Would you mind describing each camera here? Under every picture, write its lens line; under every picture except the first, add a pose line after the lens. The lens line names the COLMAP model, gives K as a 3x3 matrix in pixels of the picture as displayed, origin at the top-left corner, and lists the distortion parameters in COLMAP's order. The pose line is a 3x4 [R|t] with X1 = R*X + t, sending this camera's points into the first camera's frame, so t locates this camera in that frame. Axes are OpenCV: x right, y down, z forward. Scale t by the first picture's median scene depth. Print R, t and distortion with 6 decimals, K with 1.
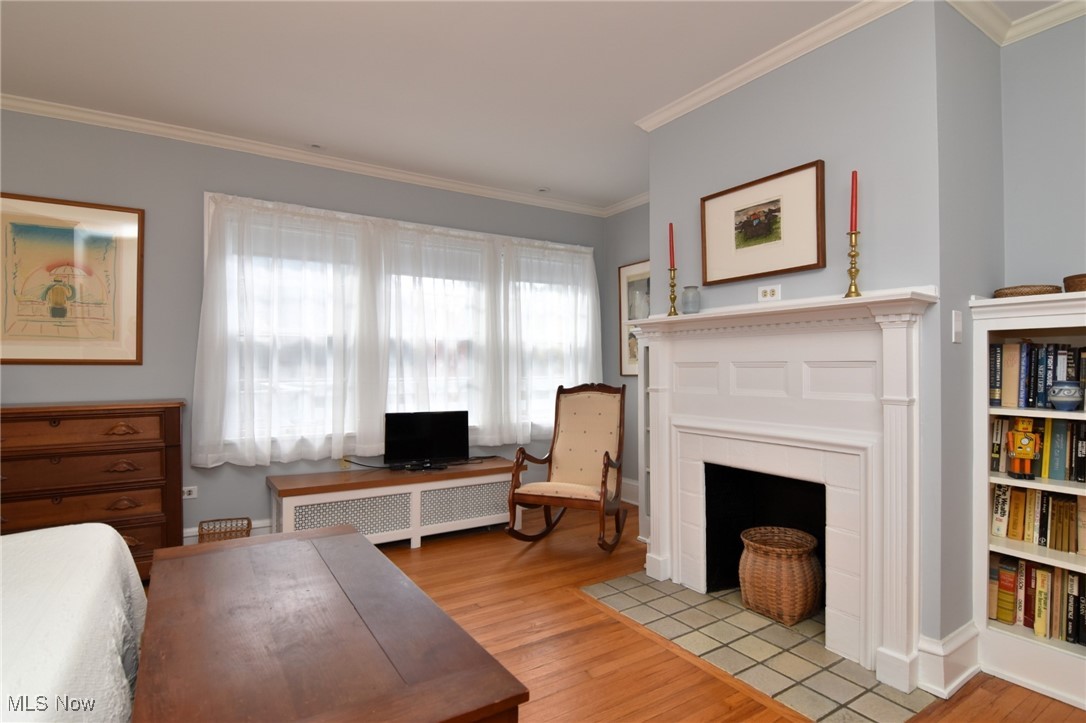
lens RADIAL K [[559.3, 0, 543.0], [0, 559.3, 361.5], [0, 0, 1]] dist [-0.002695, -0.000518]
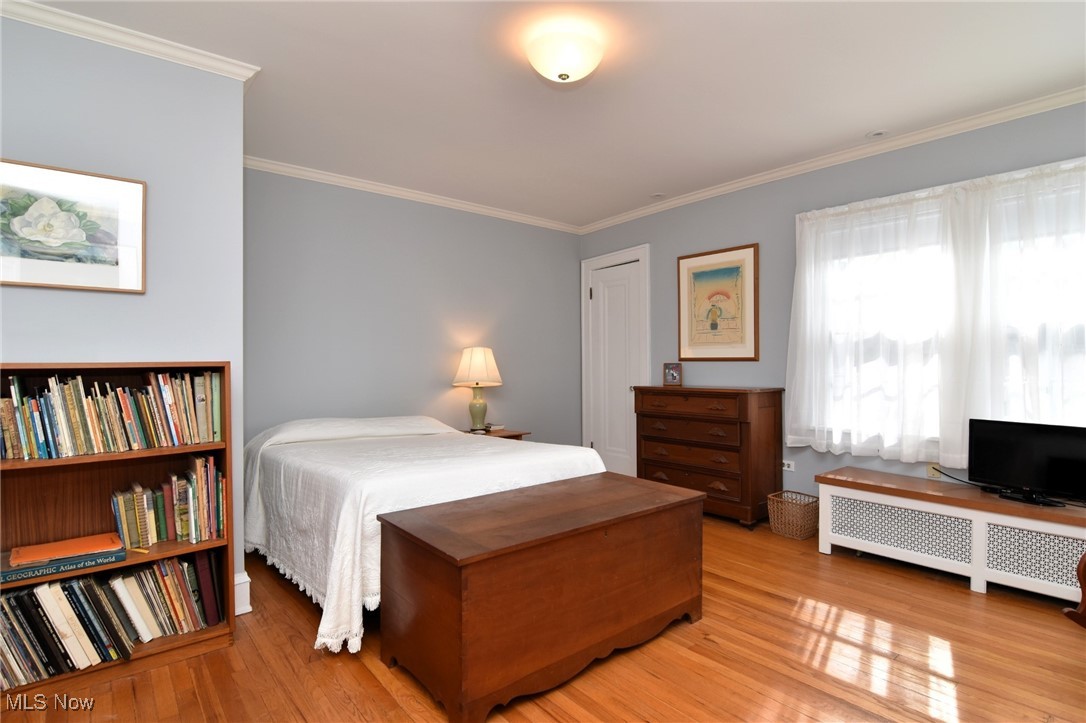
lens RADIAL K [[559.3, 0, 543.0], [0, 559.3, 361.5], [0, 0, 1]] dist [-0.002695, -0.000518]
pose [[0.127274, -0.001733, -0.991866, 0.490588], [0.013721, 0.999906, 0.000014, 0.000017], [0.991773, -0.013611, 0.127286, 0.305844]]
